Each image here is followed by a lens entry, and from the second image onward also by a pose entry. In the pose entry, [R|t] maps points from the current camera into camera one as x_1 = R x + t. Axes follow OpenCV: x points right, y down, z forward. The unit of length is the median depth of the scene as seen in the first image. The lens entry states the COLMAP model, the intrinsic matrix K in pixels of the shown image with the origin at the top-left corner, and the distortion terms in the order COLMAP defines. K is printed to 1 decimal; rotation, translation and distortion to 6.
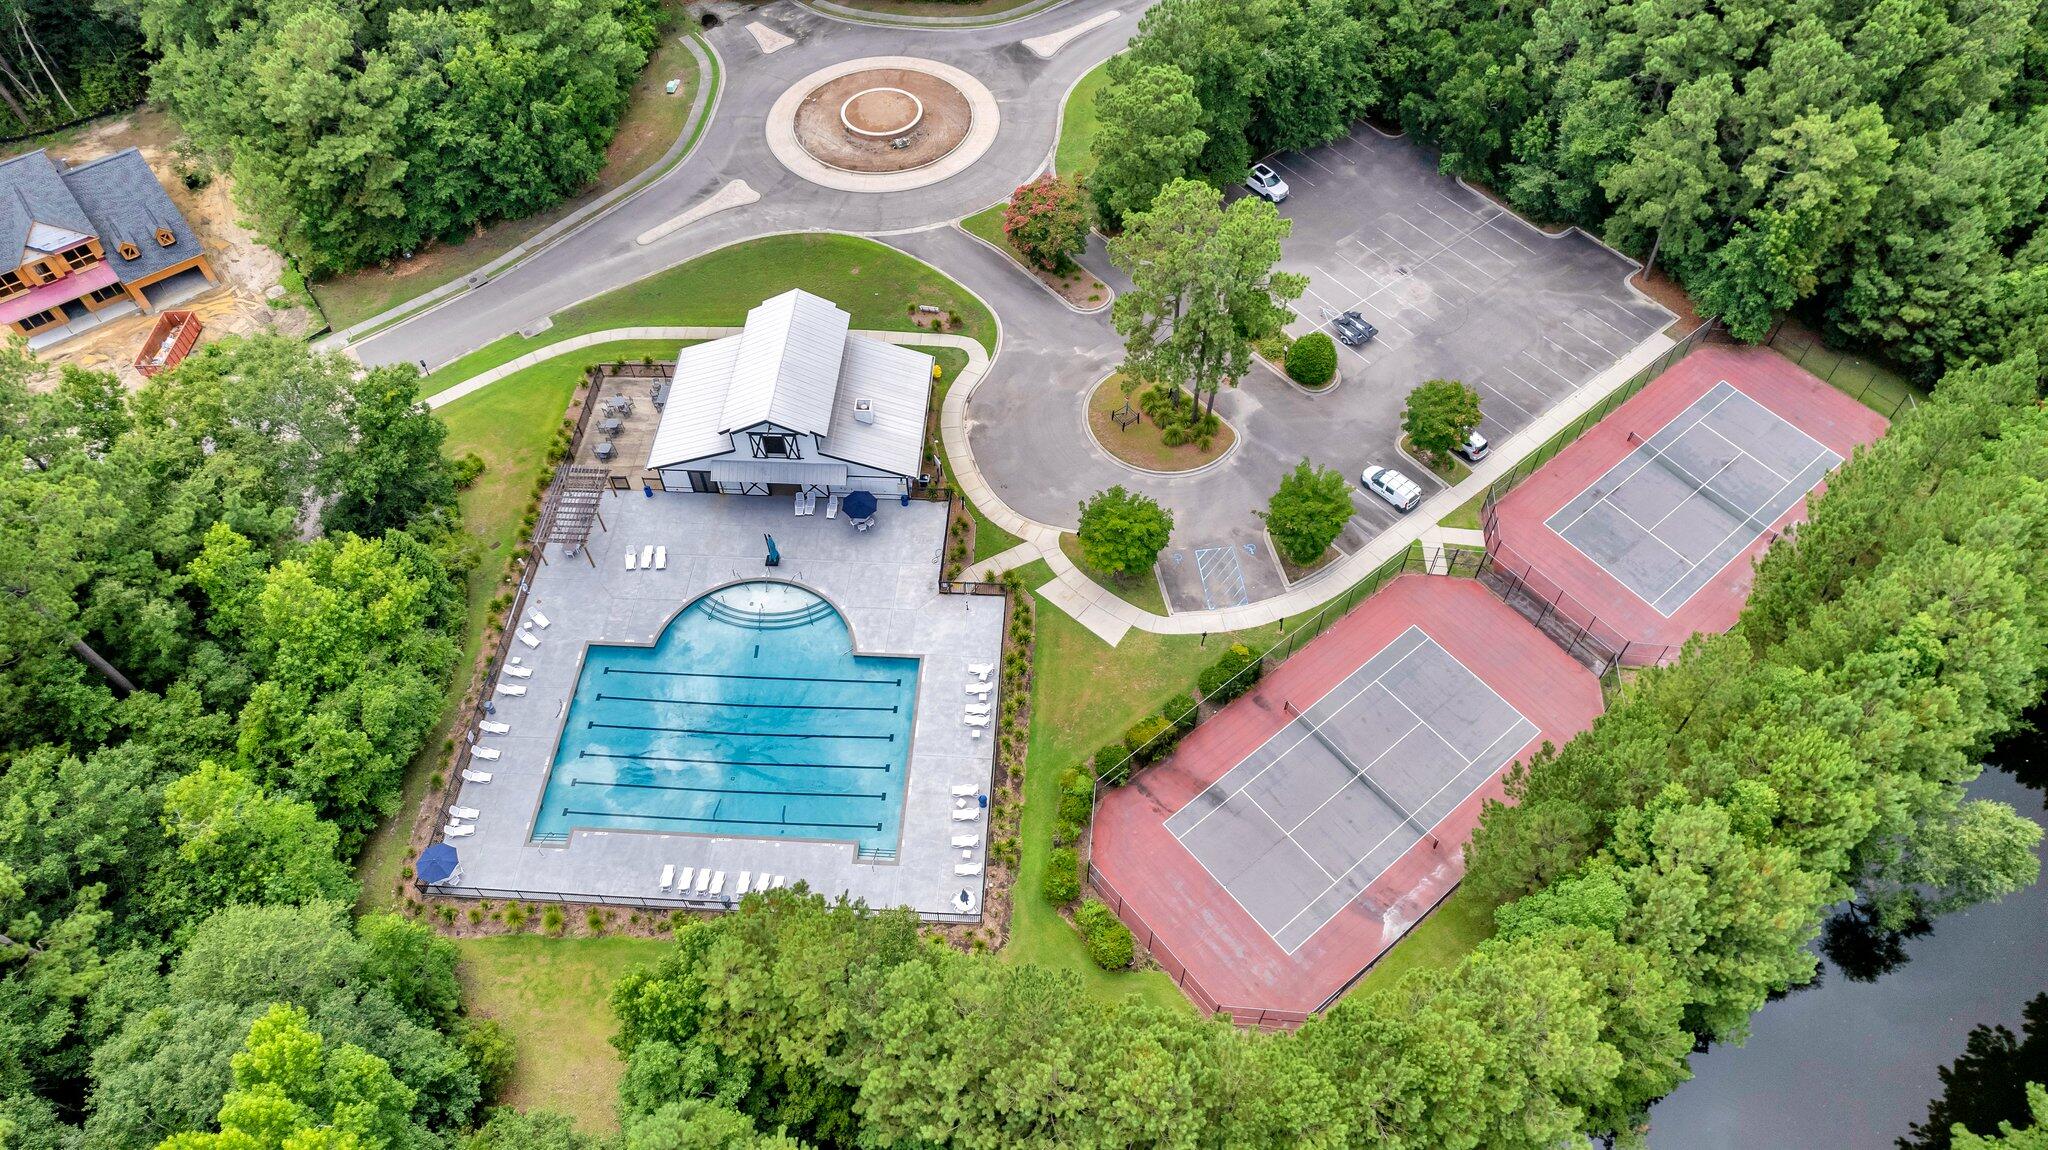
lens RADIAL K [[1327.9, 0, 1031.3], [0, 1327.9, 564.6], [0, 0, 1]] dist [-0.059528, 0.053566]
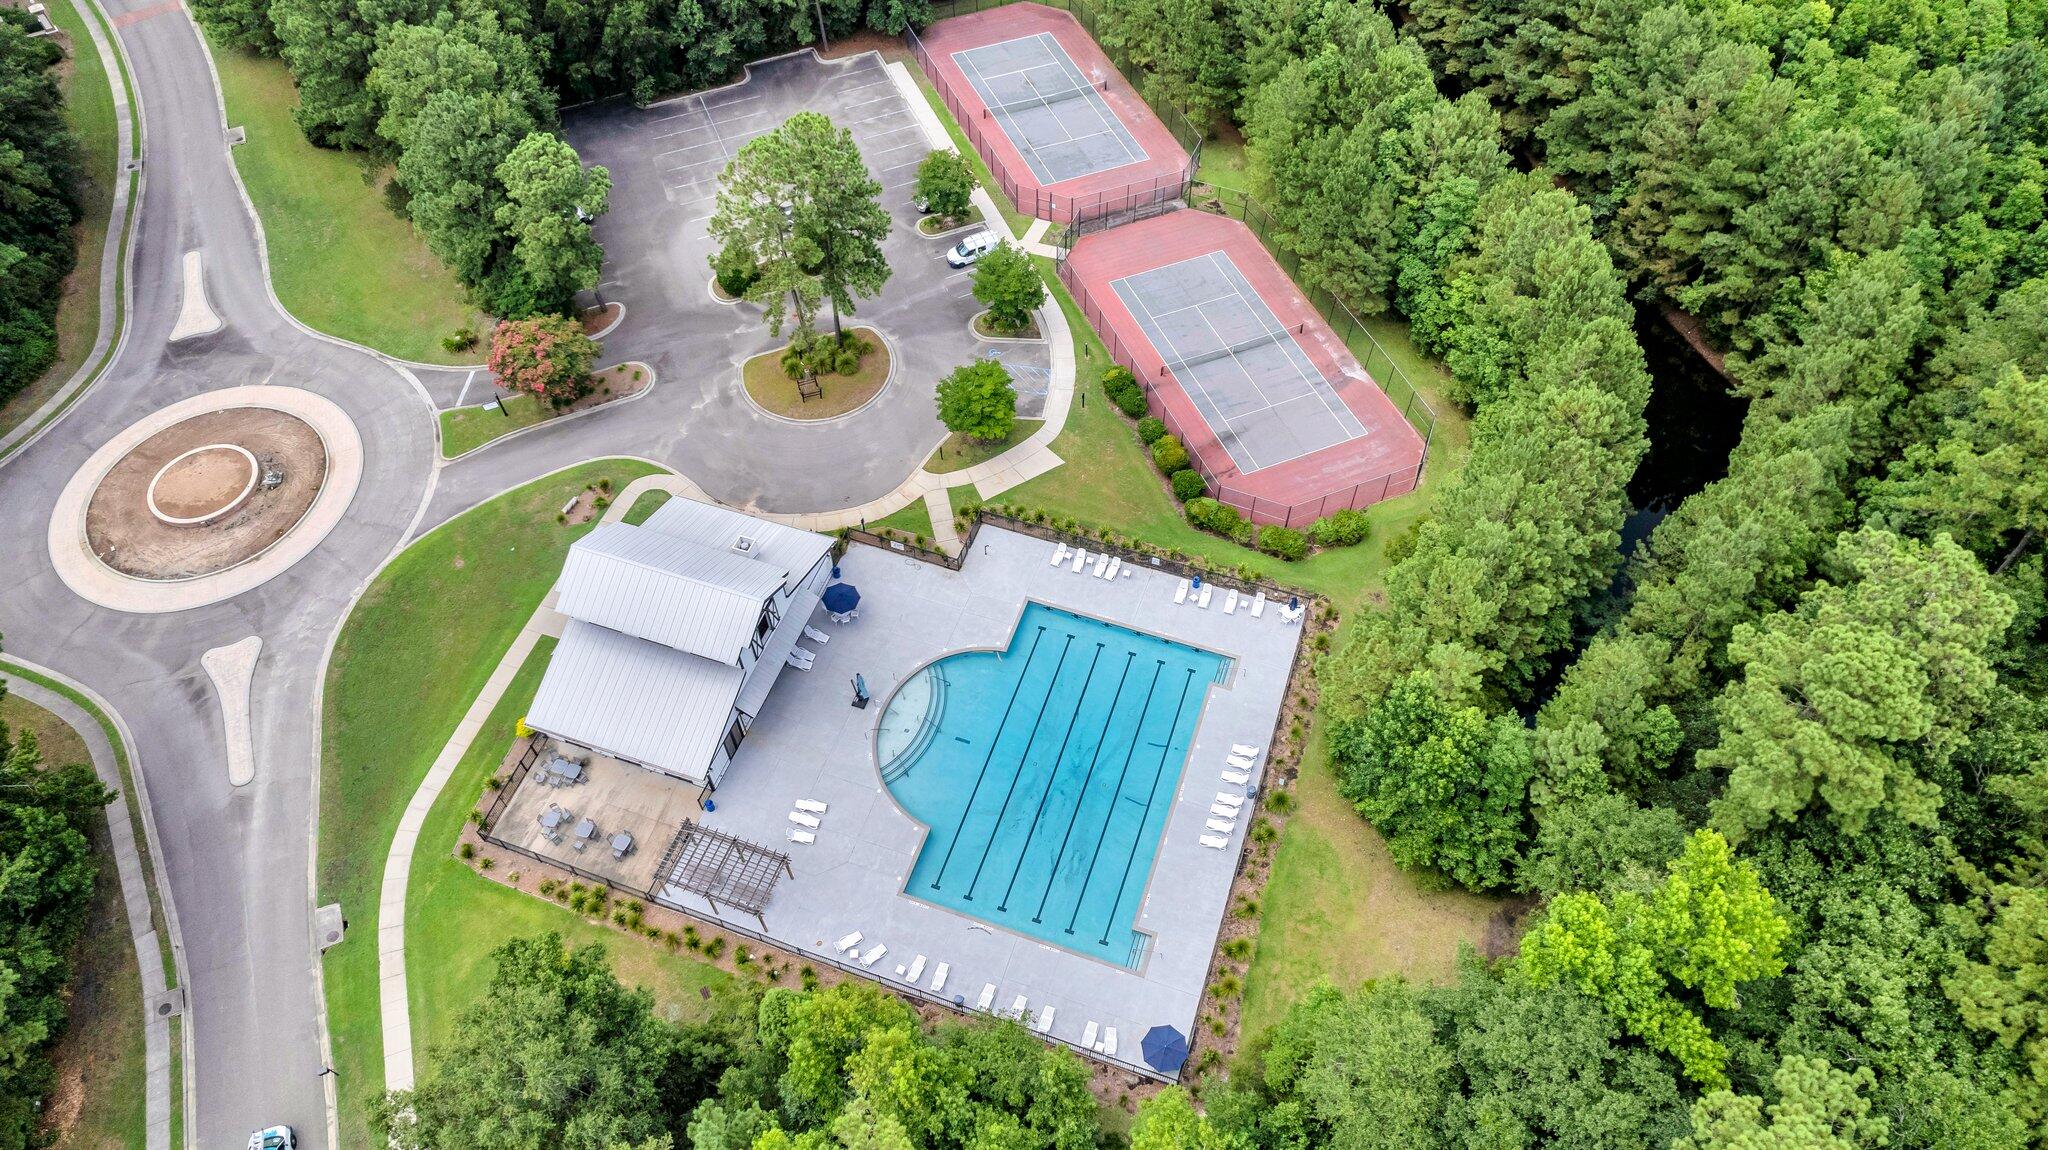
lens RADIAL K [[1327.9, 0, 1031.3], [0, 1327.9, 564.6], [0, 0, 1]] dist [-0.059528, 0.053566]
pose [[0.282286, -0.764041, 0.580134, -0.612379], [0.766558, 0.543242, 0.342457, -0.274006], [-0.576805, 0.348036, 0.739031, 0.215070]]
